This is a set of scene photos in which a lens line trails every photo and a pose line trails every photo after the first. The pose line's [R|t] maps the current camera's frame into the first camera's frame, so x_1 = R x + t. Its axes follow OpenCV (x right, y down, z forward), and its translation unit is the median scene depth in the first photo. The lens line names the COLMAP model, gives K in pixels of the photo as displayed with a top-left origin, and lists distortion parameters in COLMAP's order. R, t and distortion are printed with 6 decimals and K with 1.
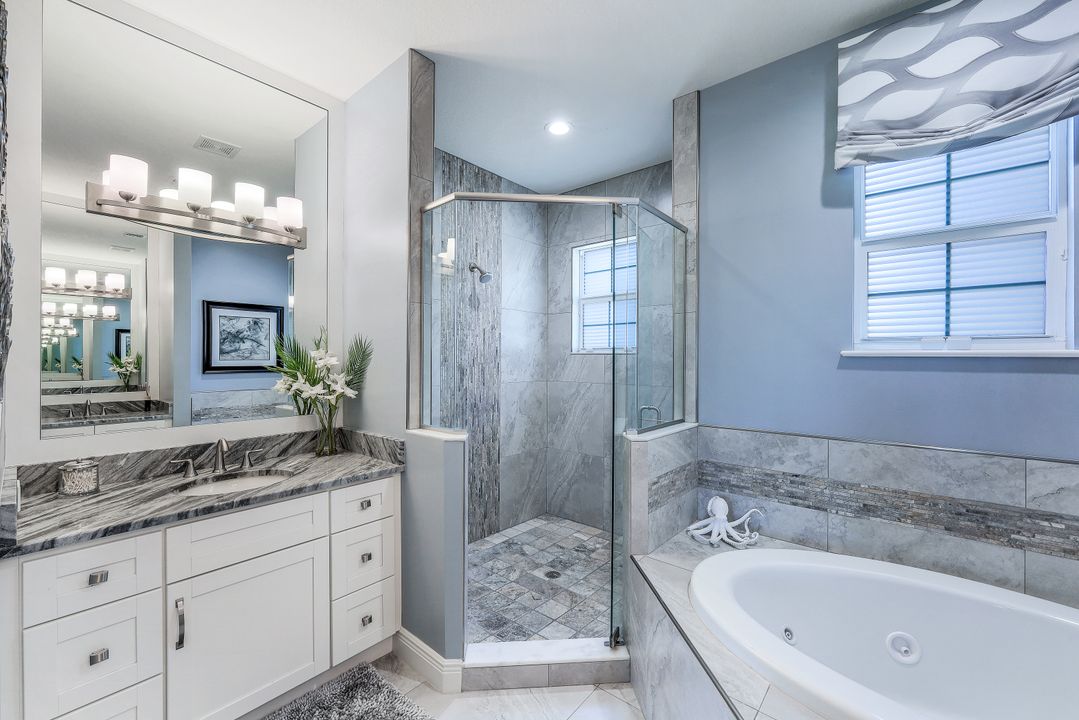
lens RADIAL K [[440.4, 0, 539.6], [0, 440.4, 359.5], [0, 0, 1]] dist [0.003814, -0.000247]
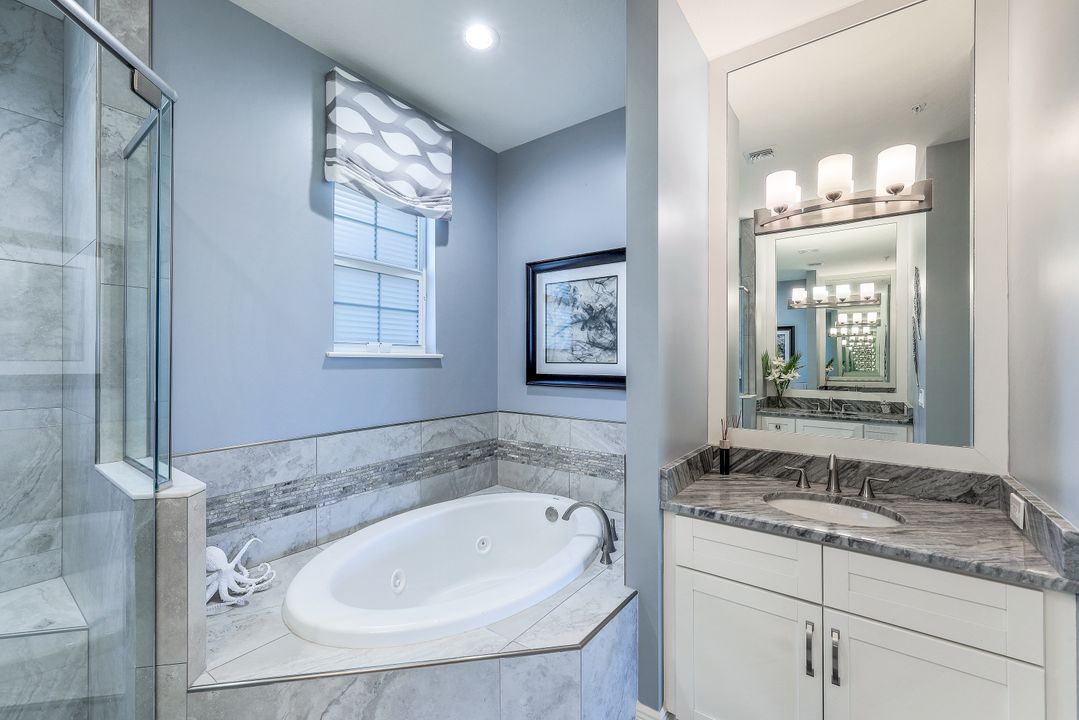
lens RADIAL K [[440.4, 0, 540.3], [0, 440.4, 358.7], [0, 0, 1]] dist [0.003814, -0.000247]
pose [[-0.063047, -0.000428, 0.998010, -0.421103], [0.001606, 0.999999, 0.000531, -0.002723], [-0.998009, 0.001637, -0.063046, 0.559108]]
